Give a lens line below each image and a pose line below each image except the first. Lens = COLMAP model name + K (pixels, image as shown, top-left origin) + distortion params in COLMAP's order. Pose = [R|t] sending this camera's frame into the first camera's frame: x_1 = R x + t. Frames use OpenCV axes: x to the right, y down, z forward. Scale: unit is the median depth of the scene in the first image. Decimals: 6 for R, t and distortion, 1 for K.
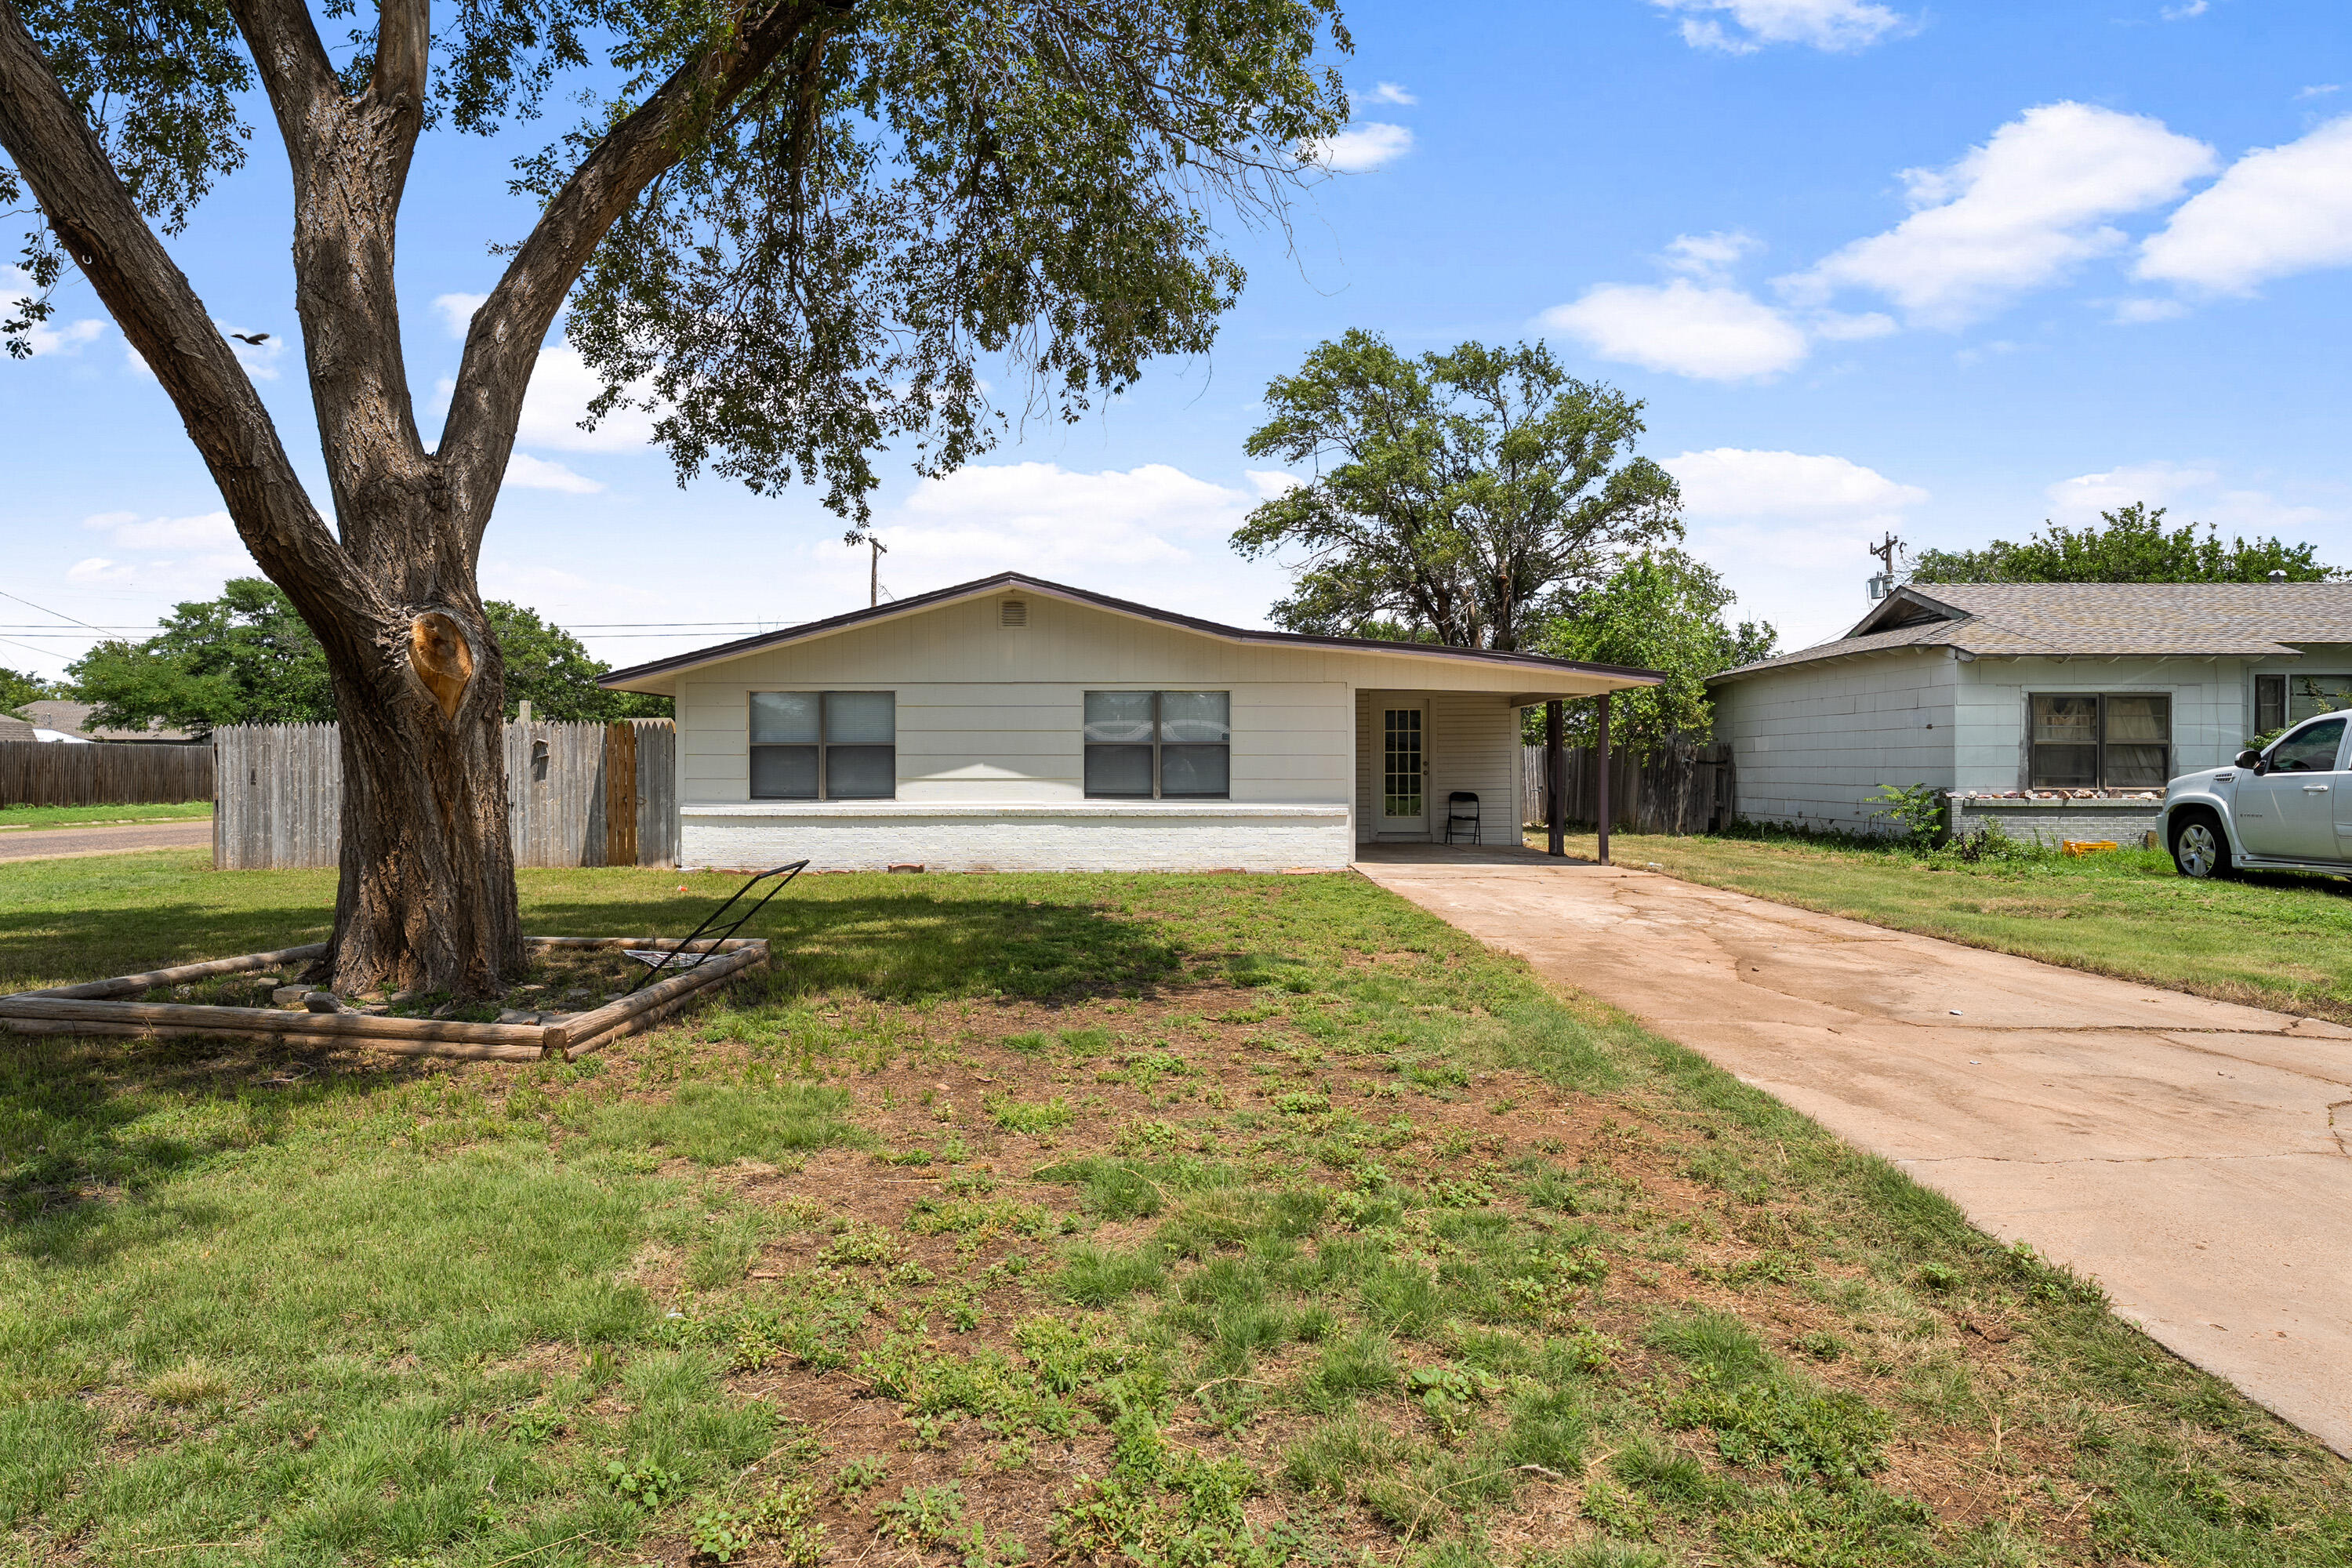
lens RADIAL K [[1396.0, 0, 1169.5], [0, 1396.0, 780.9], [0, 0, 1]] dist [-0.003355, 0.001732]
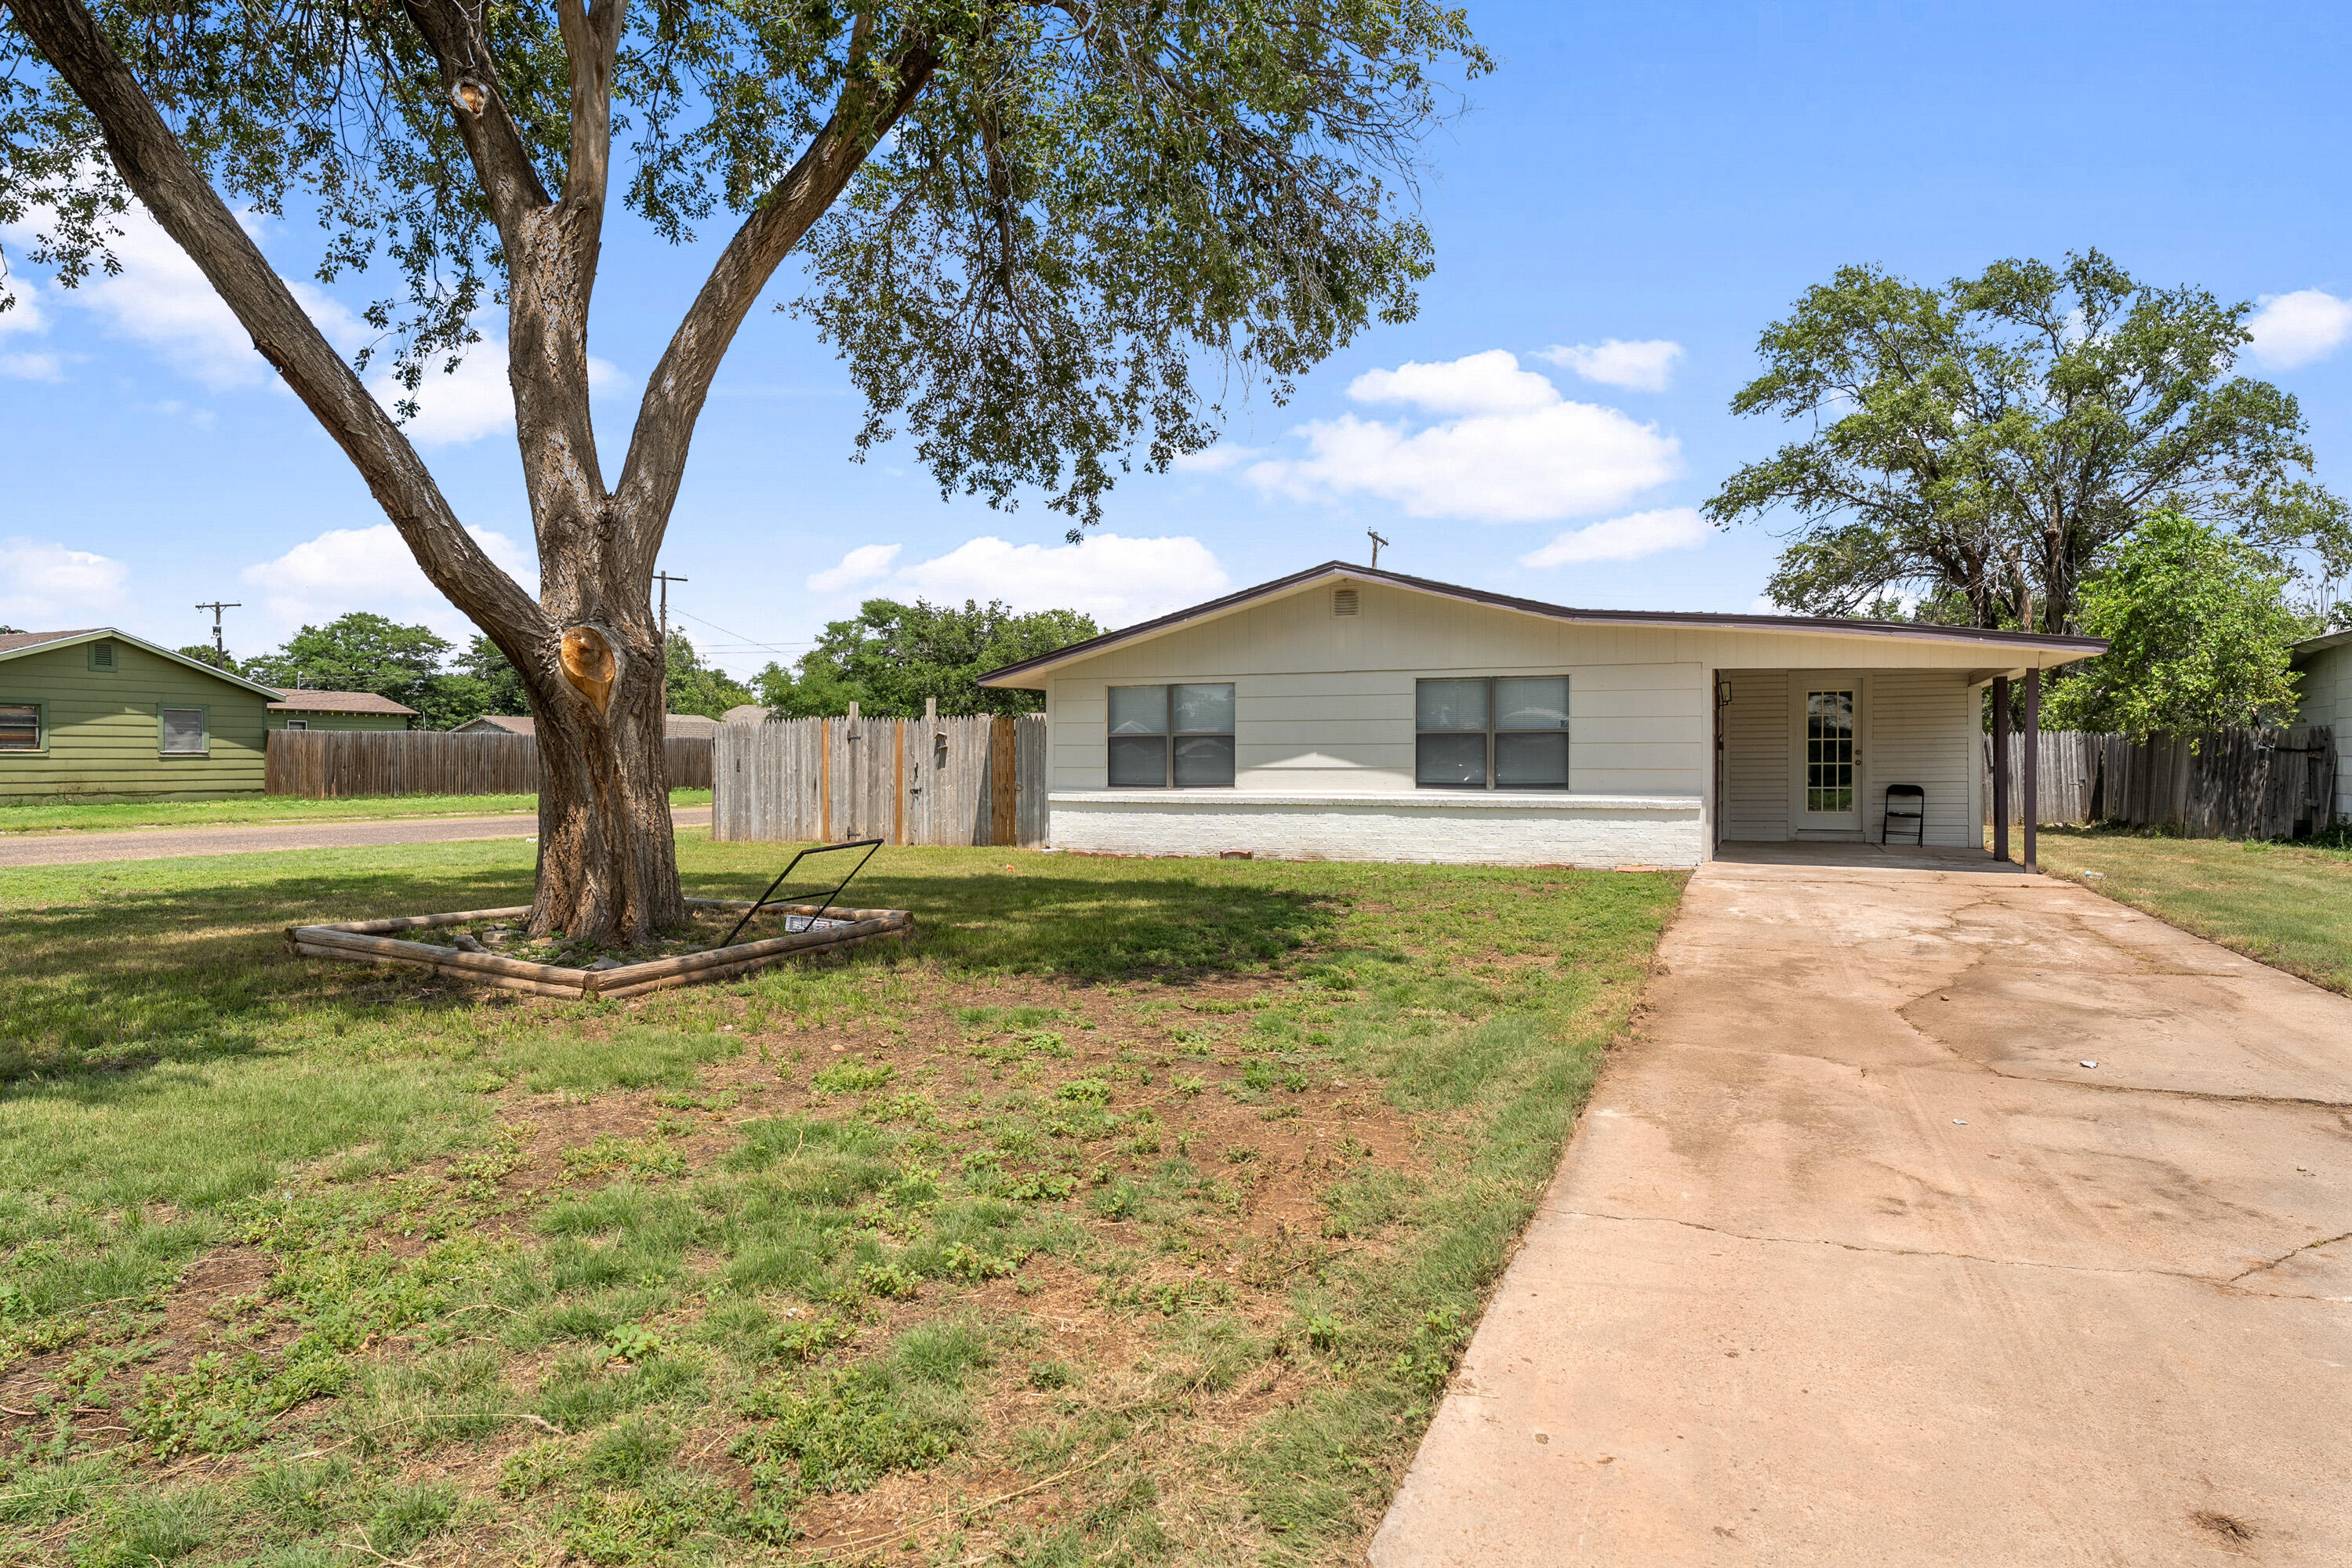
lens RADIAL K [[1396.0, 0, 1179.1], [0, 1396.0, 782.7], [0, 0, 1]] dist [-0.003355, 0.001732]
pose [[0.923719, 0.005444, -0.383032, 0.159246], [-0.002592, 0.999965, 0.007963, 0.001322], [0.383062, -0.006362, 0.923701, 0.032857]]
